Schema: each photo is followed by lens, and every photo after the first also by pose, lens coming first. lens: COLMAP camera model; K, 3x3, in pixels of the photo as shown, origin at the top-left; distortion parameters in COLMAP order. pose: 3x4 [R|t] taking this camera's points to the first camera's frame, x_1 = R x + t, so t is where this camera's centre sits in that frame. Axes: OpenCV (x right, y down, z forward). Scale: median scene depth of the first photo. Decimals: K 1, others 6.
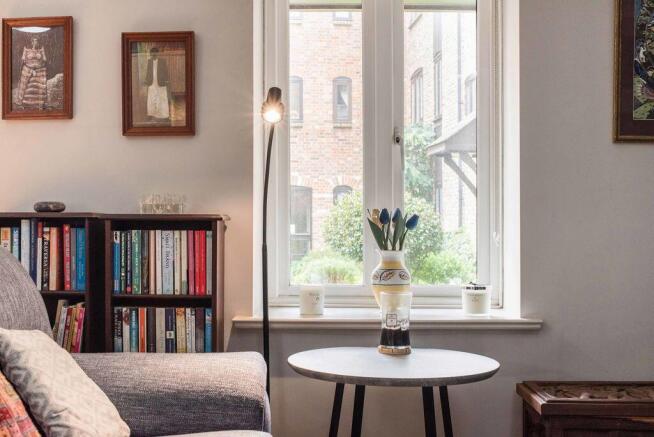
lens RADIAL K [[1002.7, 0, 327.0], [0, 1002.7, 218.5], [0, 0, 1]] dist [-0.201297, -0.004713]
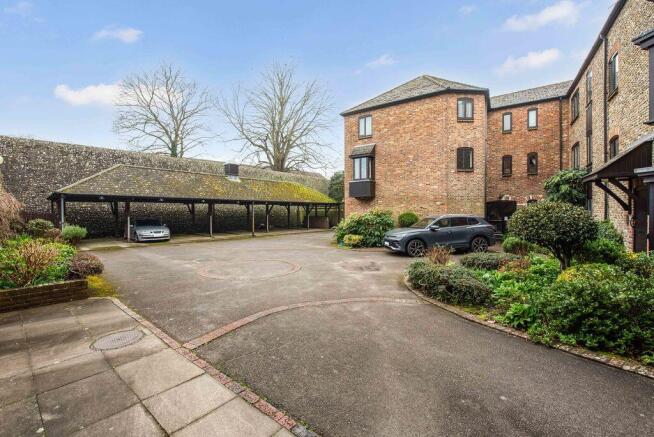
lens RADIAL K [[282.4, 0, 327.0], [0, 282.4, 218.5], [0, 0, 1]] dist [-0.001263, -0.000326]
pose [[0.808131, -0.000790, -0.589003, 0.021022], [0.013410, 0.999765, 0.017058, -0.008831], [0.588851, -0.021684, 0.807951, 0.253793]]
